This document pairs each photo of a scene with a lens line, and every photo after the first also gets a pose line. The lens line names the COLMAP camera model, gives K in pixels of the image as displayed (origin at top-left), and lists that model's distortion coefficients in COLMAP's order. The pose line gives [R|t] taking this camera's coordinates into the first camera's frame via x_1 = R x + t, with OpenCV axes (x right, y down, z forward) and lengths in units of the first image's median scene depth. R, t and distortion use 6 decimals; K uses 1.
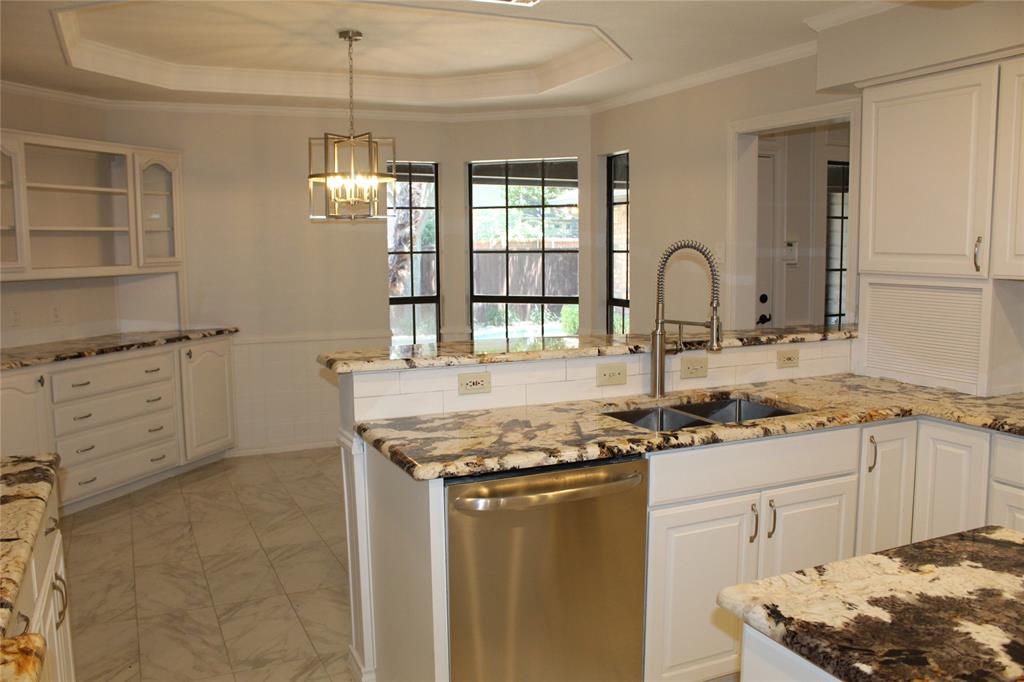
lens RADIAL K [[863.0, 0, 505.9], [0, 863.0, 340.9], [0, 0, 1]] dist [-0.155897, 0.128082]
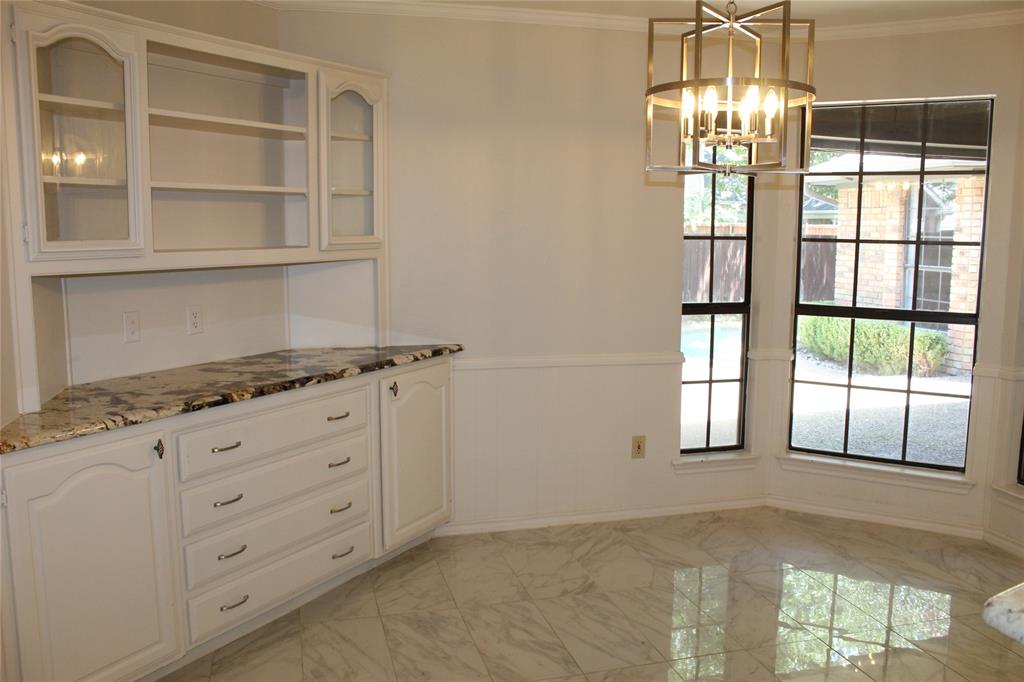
lens RADIAL K [[863.0, 0, 513.3], [0, 863.0, 350.7], [0, 0, 1]] dist [-0.155897, 0.128082]
pose [[0.985434, 0.039965, -0.165293, -0.177040], [-0.034780, 0.998812, 0.034145, -0.037984], [0.166462, -0.027899, 0.985653, 0.371344]]
